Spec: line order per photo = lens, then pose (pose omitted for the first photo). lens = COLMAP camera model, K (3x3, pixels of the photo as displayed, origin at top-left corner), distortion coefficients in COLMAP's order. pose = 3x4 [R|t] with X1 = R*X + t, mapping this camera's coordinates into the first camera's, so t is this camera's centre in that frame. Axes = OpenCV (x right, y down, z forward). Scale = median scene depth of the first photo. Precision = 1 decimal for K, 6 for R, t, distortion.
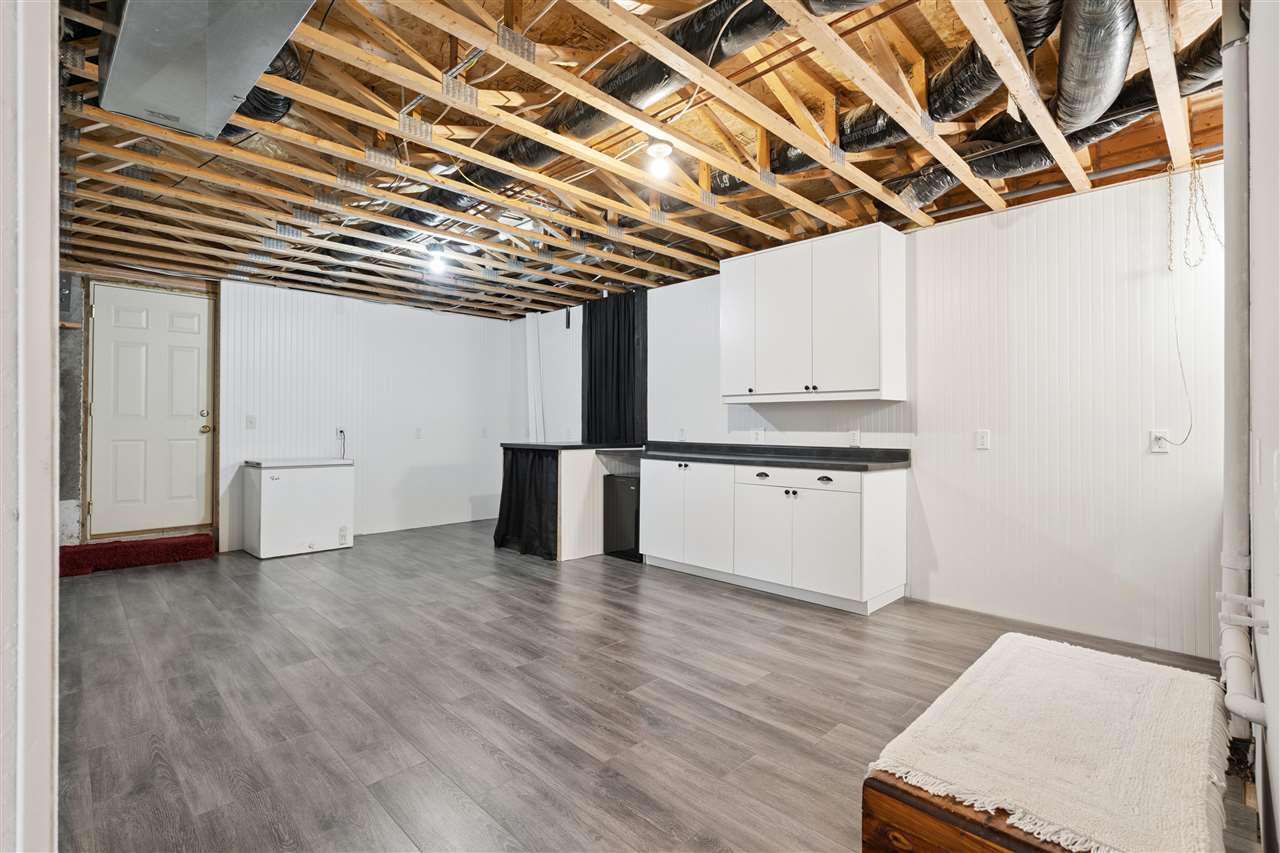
lens RADIAL K [[580.3, 0, 641.0], [0, 580.3, 419.8], [0, 0, 1]] dist [0.001871, 0.000483]
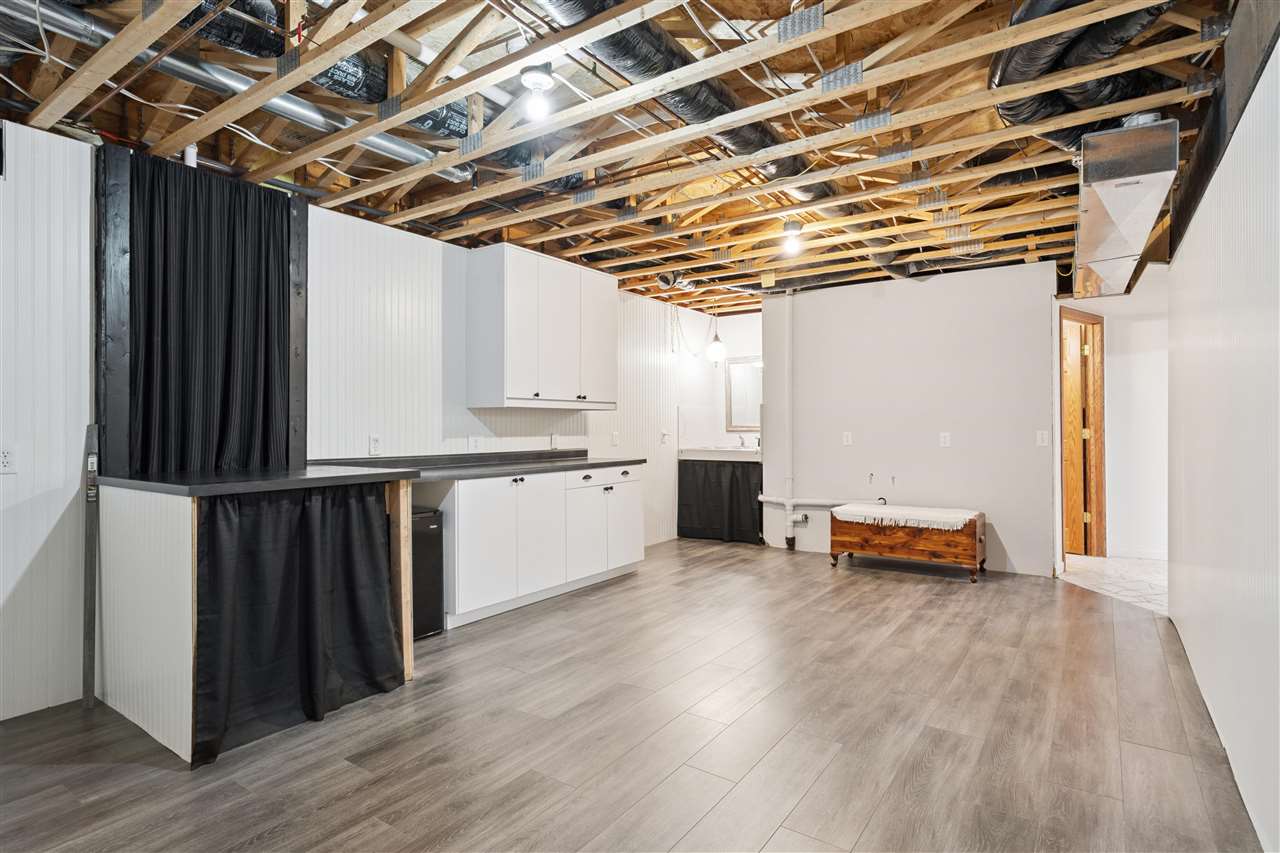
lens RADIAL K [[664.2, 0, 640.2], [0, 664.2, 427.9], [0, 0, 1]] dist [0.014296, -0.000488]
pose [[-0.180045, -0.002229, 0.983656, -1.450889], [-0.006742, 0.999977, 0.001032, 0.003144], [-0.983635, -0.006446, -0.180055, 1.623928]]
